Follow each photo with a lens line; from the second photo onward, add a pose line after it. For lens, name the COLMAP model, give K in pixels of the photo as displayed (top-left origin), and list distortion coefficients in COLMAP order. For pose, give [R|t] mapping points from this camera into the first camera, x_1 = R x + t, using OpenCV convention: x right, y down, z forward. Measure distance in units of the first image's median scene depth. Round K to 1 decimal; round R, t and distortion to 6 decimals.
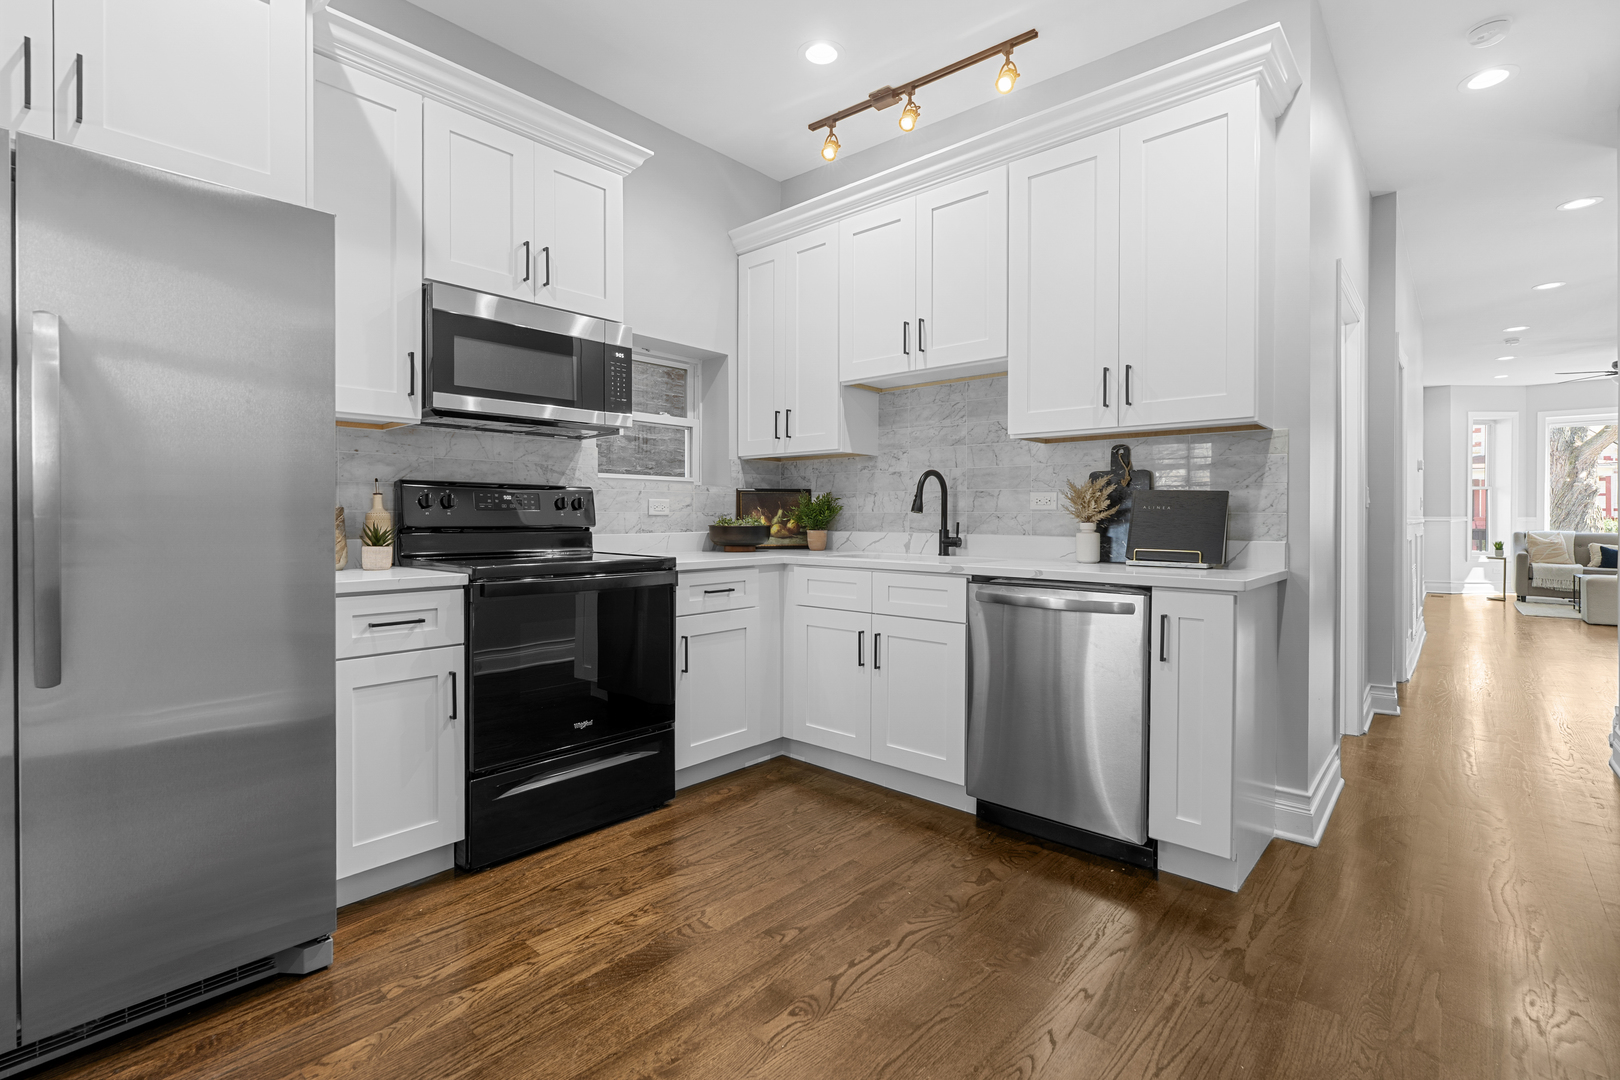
lens RADIAL K [[745.4, 0, 807.5], [0, 745.4, 526.5], [0, 0, 1]] dist [-0.002939, 0.000167]
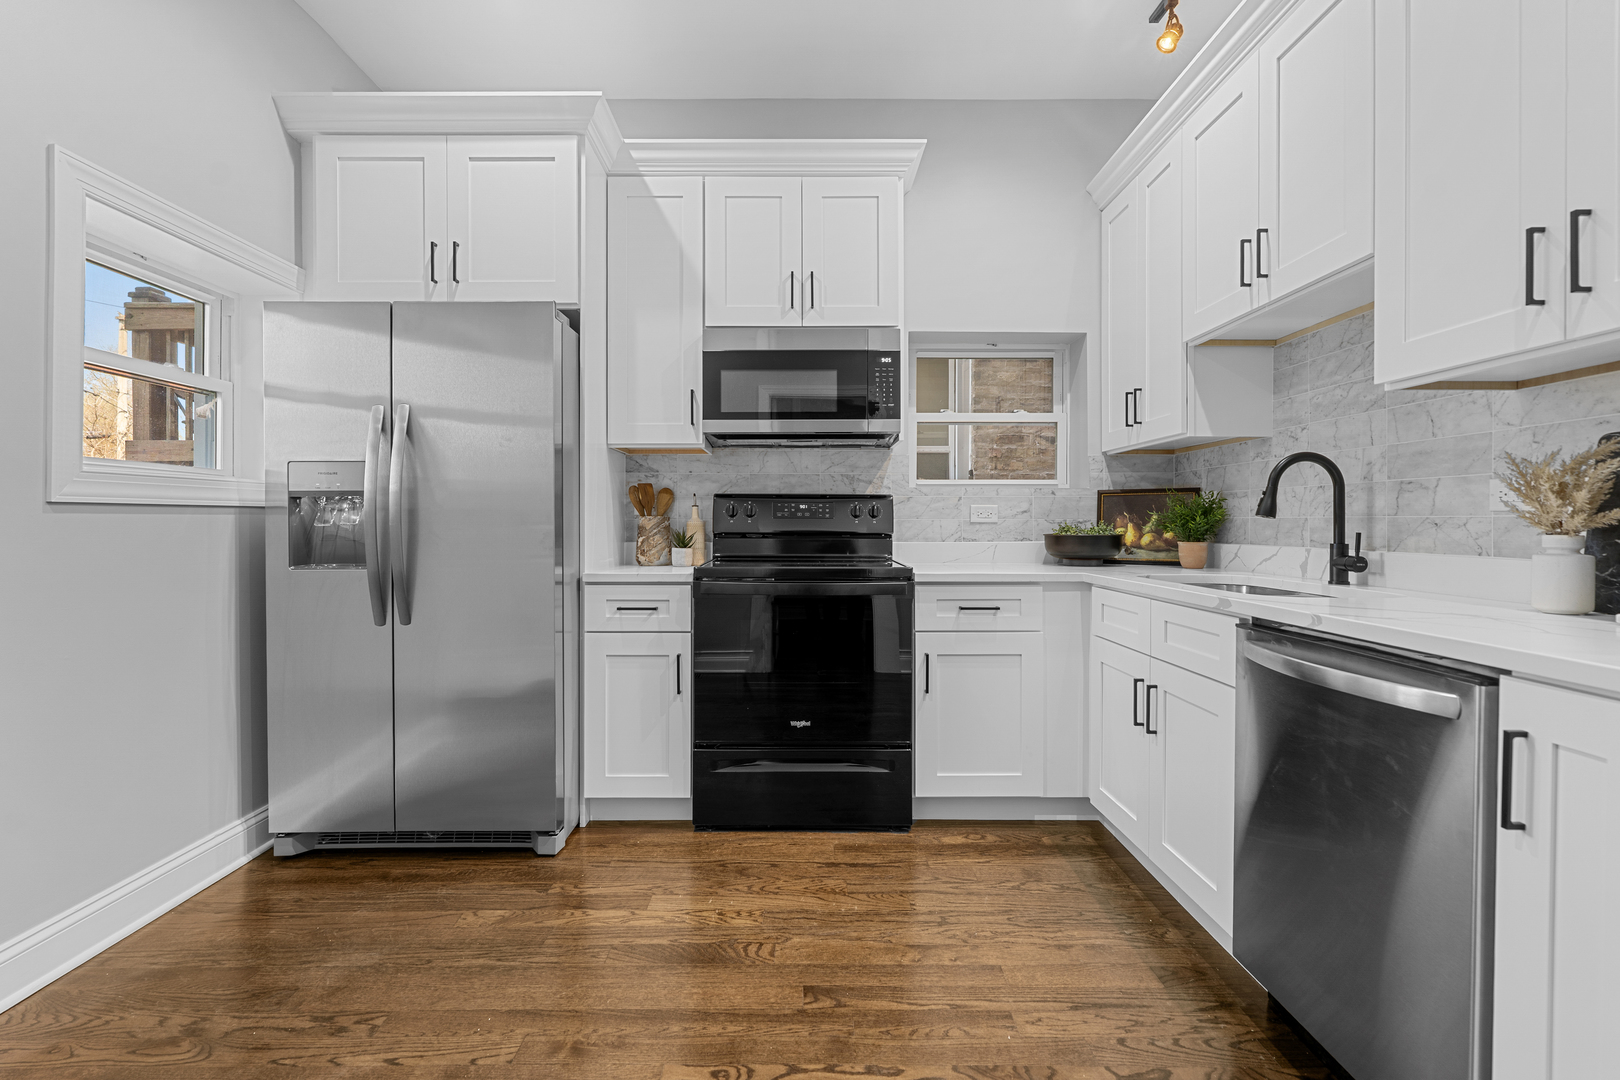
lens RADIAL K [[736.2, 0, 803.7], [0, 736.2, 530.5], [0, 0, 1]] dist [-0.005062, 0.000272]
pose [[0.664225, 0.005535, -0.747513, 0.397382], [-0.009496, 0.999954, -0.001034, -0.002570], [0.747473, 0.007785, 0.664247, 0.269693]]
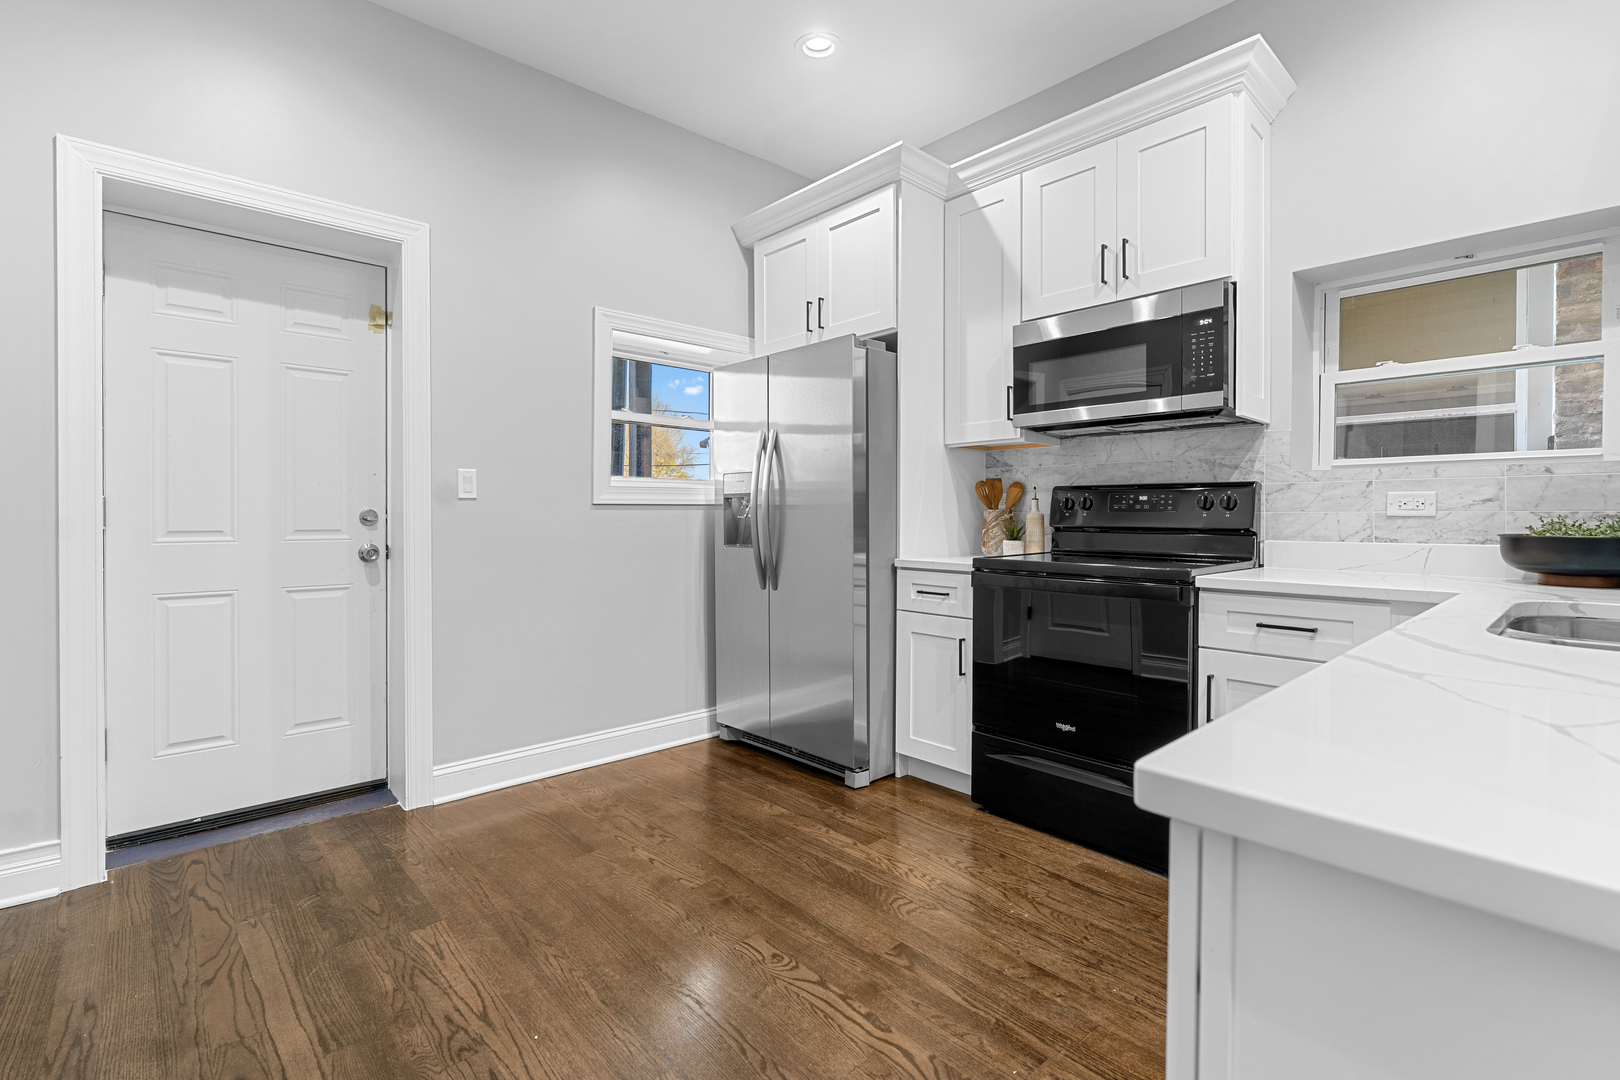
lens RADIAL K [[745.4, 0, 807.5], [0, 745.4, 526.5], [0, 0, 1]] dist [-0.002939, 0.000167]
pose [[-0.111596, 0.013251, -0.993665, 0.607818], [-0.015961, 0.999758, 0.015125, -0.008915], [0.993626, 0.017548, -0.111357, 0.648018]]
